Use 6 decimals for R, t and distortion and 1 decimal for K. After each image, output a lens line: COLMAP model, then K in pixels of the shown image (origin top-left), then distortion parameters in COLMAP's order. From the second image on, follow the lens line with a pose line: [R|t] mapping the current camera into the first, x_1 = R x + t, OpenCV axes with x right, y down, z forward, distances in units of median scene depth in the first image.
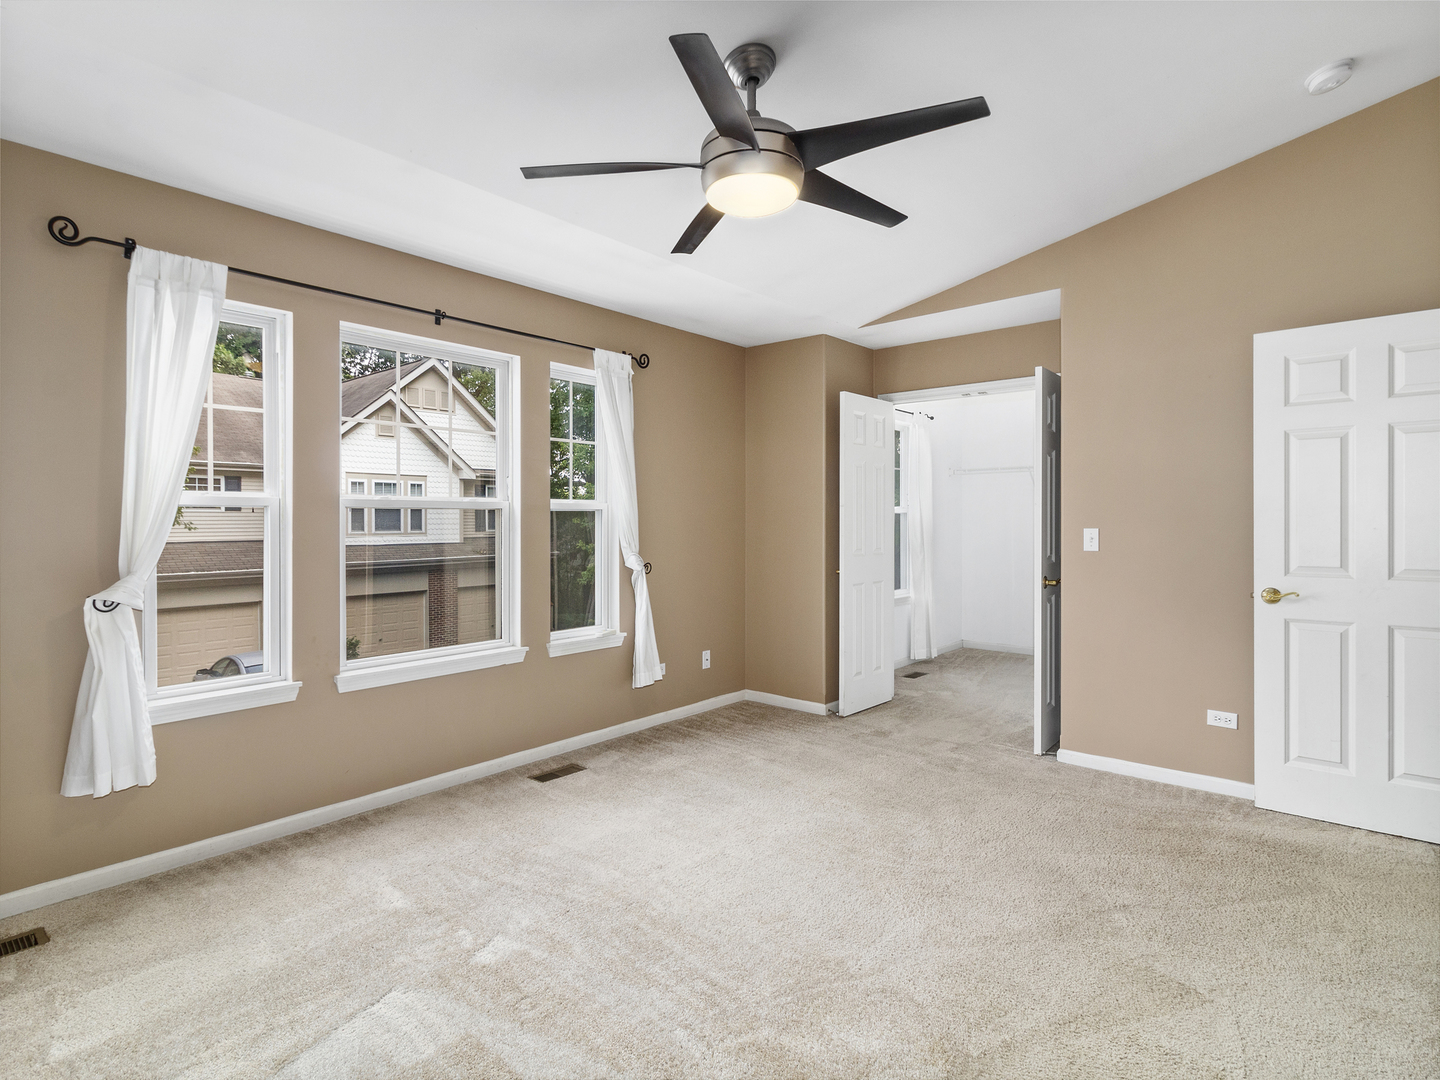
lens RADIAL K [[749.3, 0, 716.7], [0, 749.3, 528.2], [0, 0, 1]] dist [-0.004021, 0.002718]
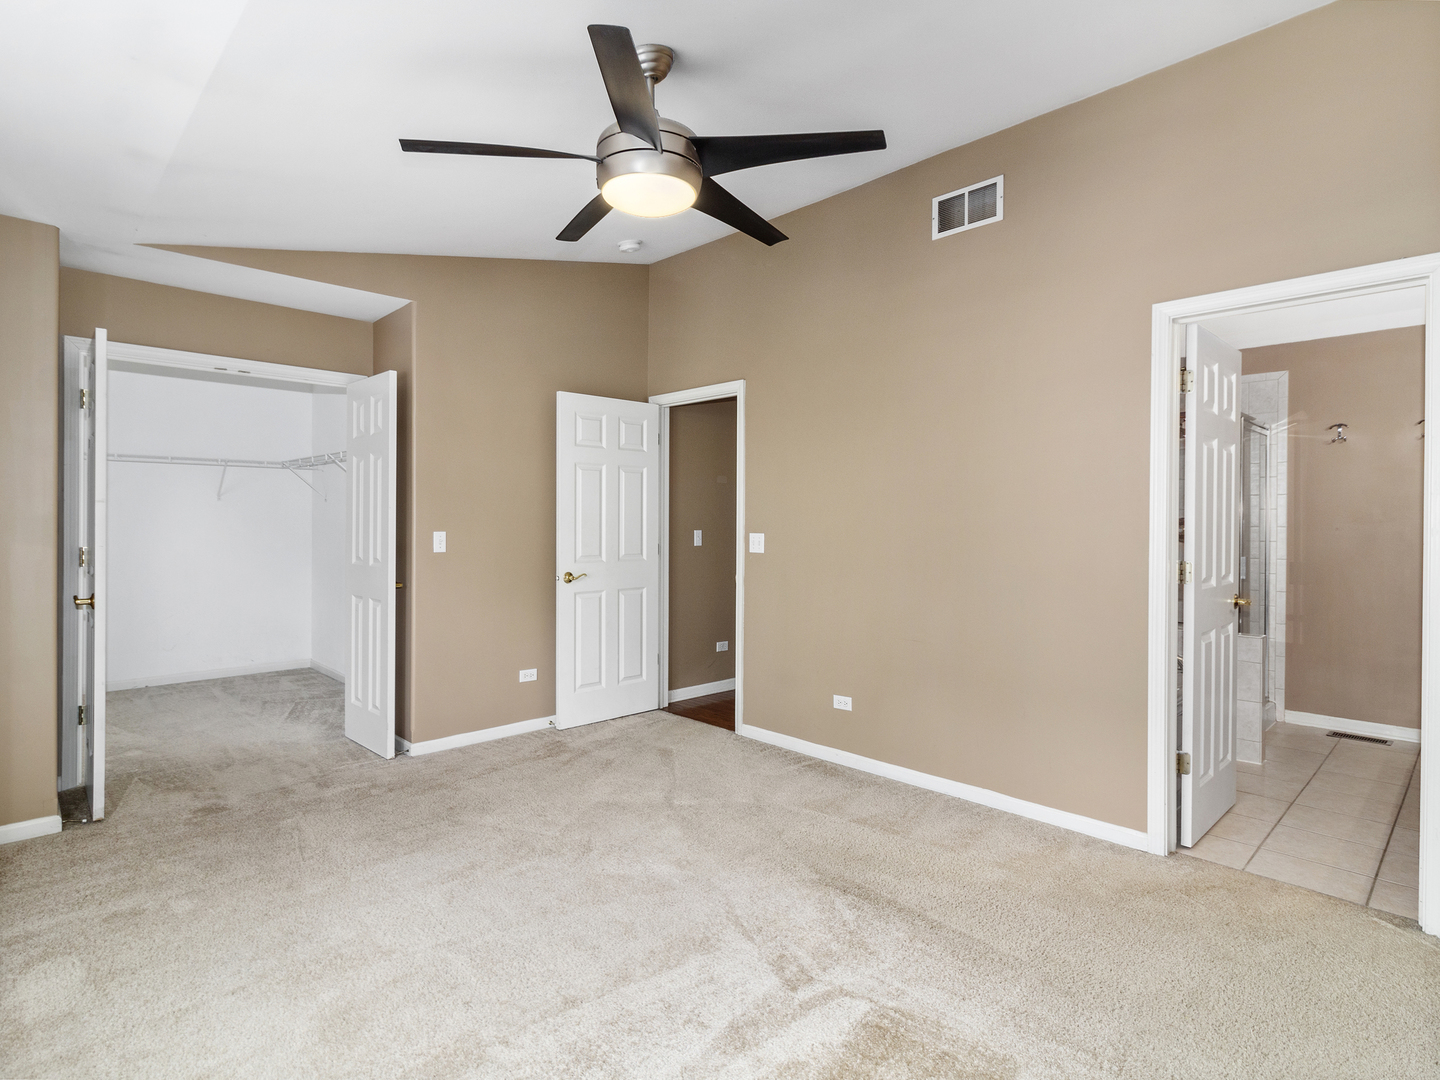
lens RADIAL K [[749.3, 0, 717.5], [0, 749.3, 530.9], [0, 0, 1]] dist [-0.004021, 0.002718]
pose [[0.092384, -0.005002, 0.995711, -1.561344], [0.007731, 0.999961, 0.004306, -0.005670], [-0.995693, 0.007300, 0.092419, 1.405761]]
